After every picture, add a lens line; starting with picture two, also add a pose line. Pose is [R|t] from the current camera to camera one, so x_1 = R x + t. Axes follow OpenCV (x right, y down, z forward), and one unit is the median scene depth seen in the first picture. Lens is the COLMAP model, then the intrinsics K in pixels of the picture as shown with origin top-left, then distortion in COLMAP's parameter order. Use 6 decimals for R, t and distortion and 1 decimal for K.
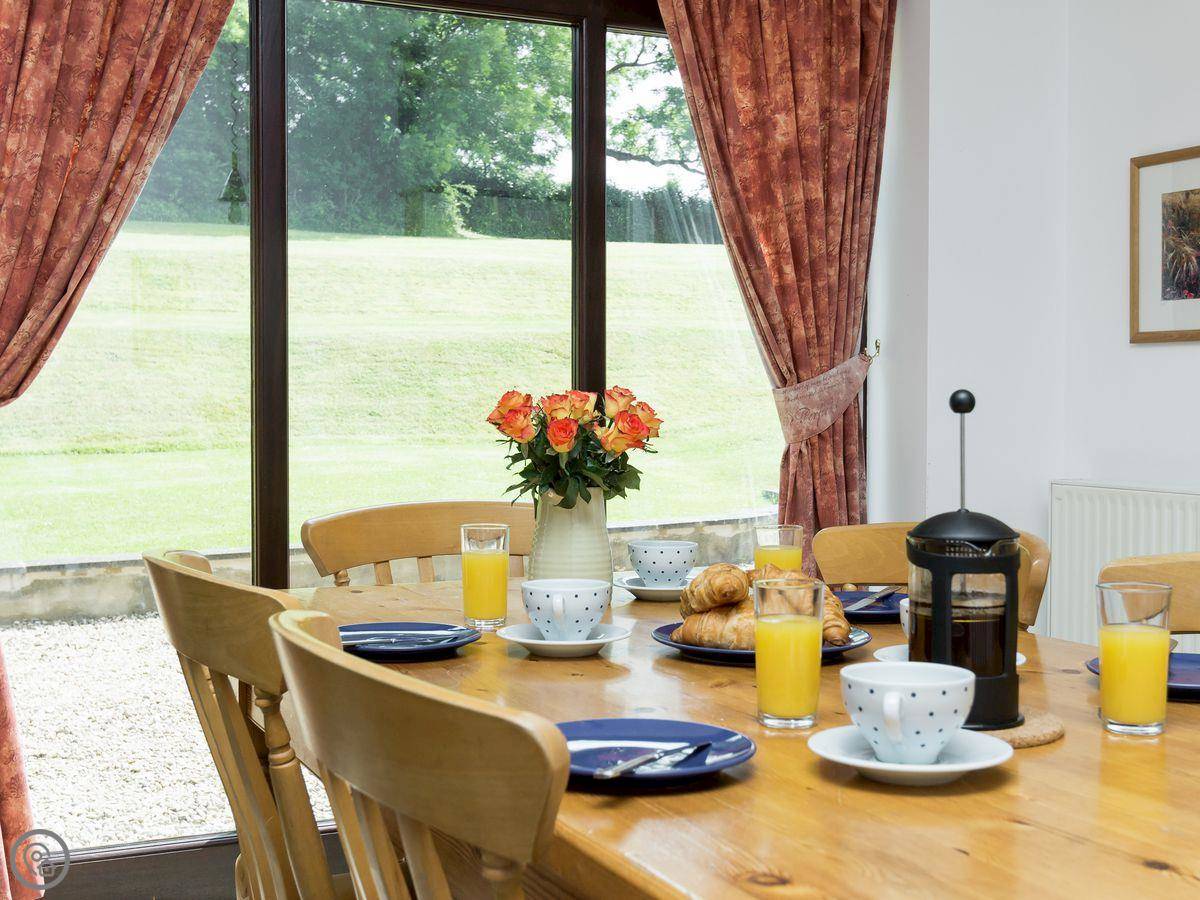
lens RADIAL K [[1576.5, 0, 597.6], [0, 1576.5, 449.2], [0, 0, 1]] dist [0.013140, 0.000000]
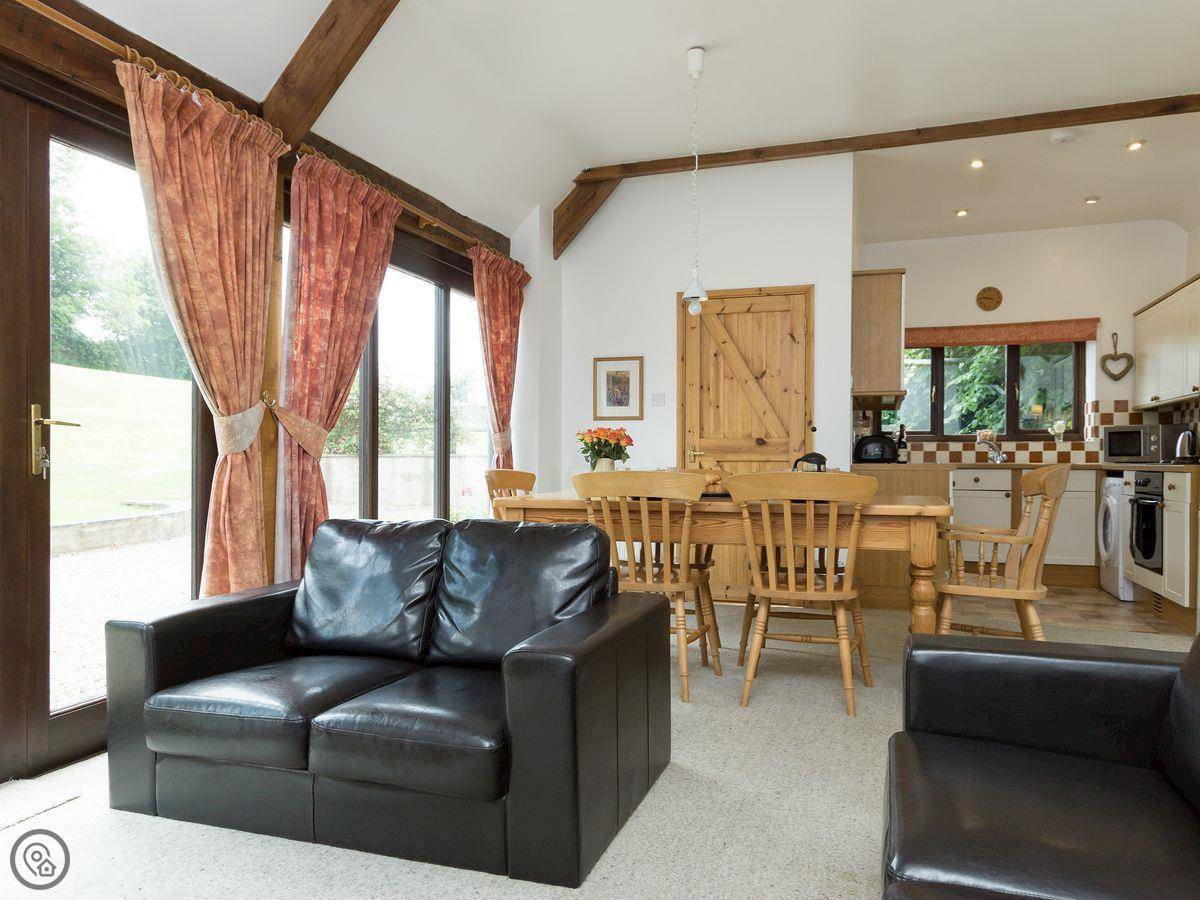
lens RADIAL K [[883.1, 0, 592.8], [0, 883.1, 458.1], [0, 0, 1]] dist [-0.007166, 0.009671]
pose [[0.686648, 0.001512, 0.726988, -0.857481], [0.021787, 0.999506, -0.022656, 0.040364], [-0.726663, 0.031396, 0.686276, -0.127895]]
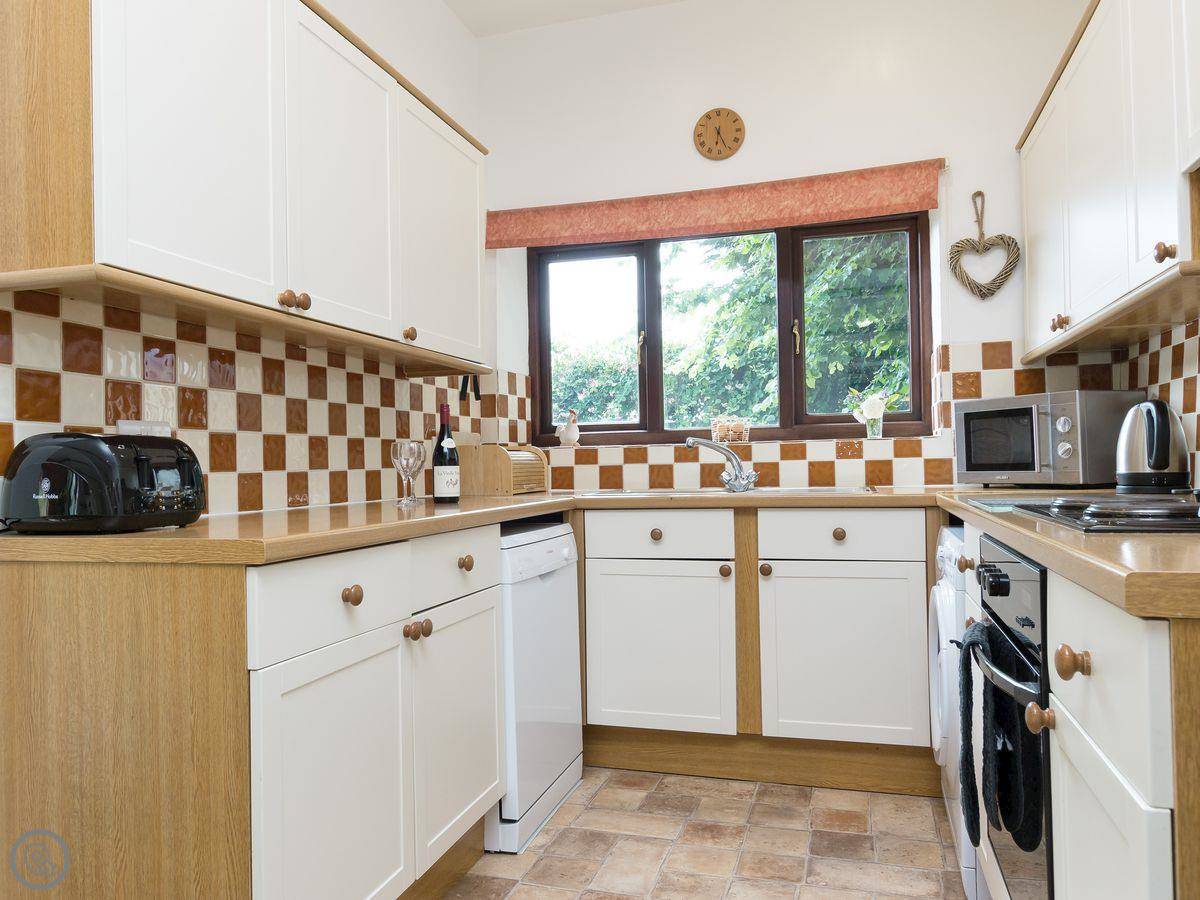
lens RADIAL K [[883.1, 0, 599.4], [0, 883.1, 446.1], [0, 0, 1]] dist [-0.007166, 0.009671]
pose [[0.659366, -0.000778, 0.751822, 0.456529], [0.046355, 0.998139, -0.039622, 0.011715], [-0.750392, 0.060976, 0.658175, 0.087399]]
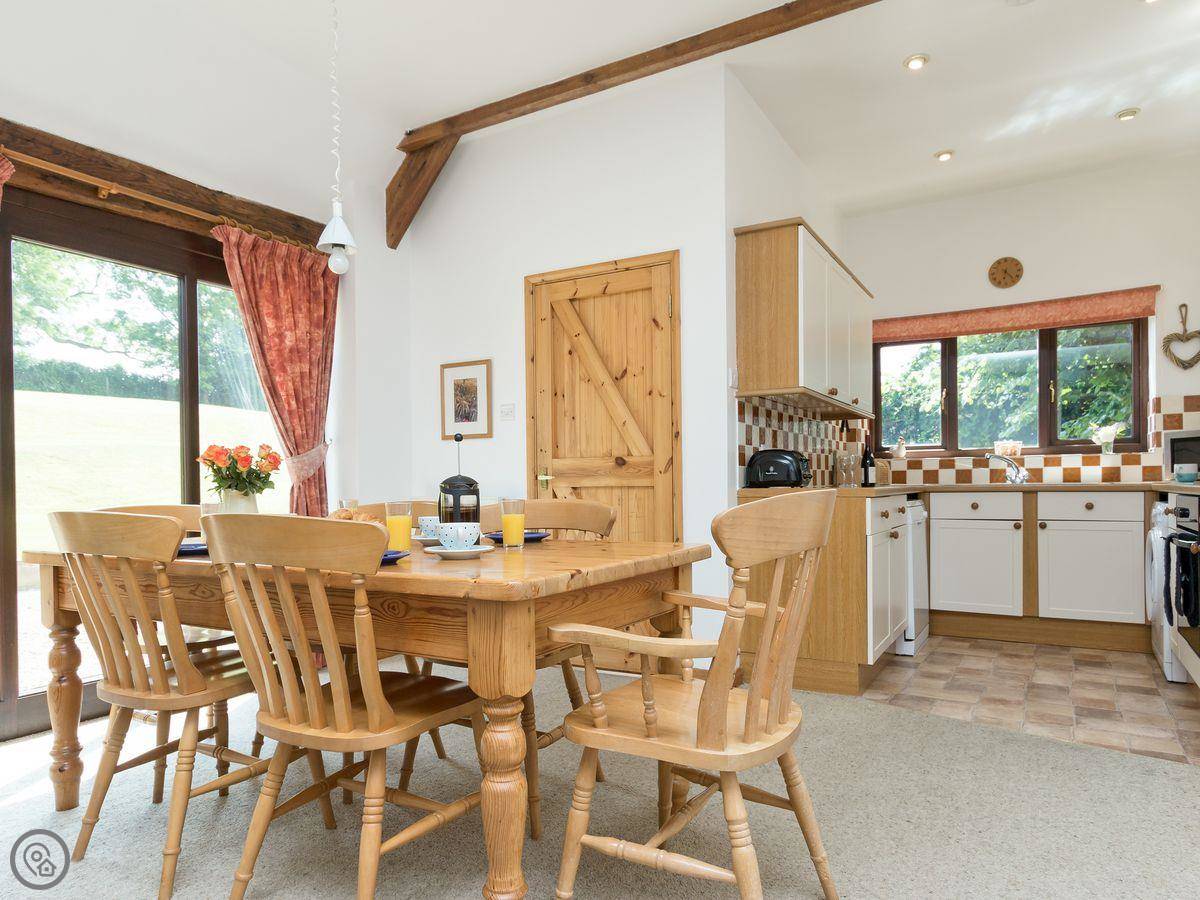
lens RADIAL K [[772.1, 0, 607.6], [0, 772.1, 481.0], [0, 0, 1]] dist [0.014015, -0.000212]
pose [[0.817595, -0.009491, 0.575715, -0.140652], [0.031808, 0.999082, -0.028701, 0.038472], [-0.574914, 0.041778, 0.817146, -0.119932]]
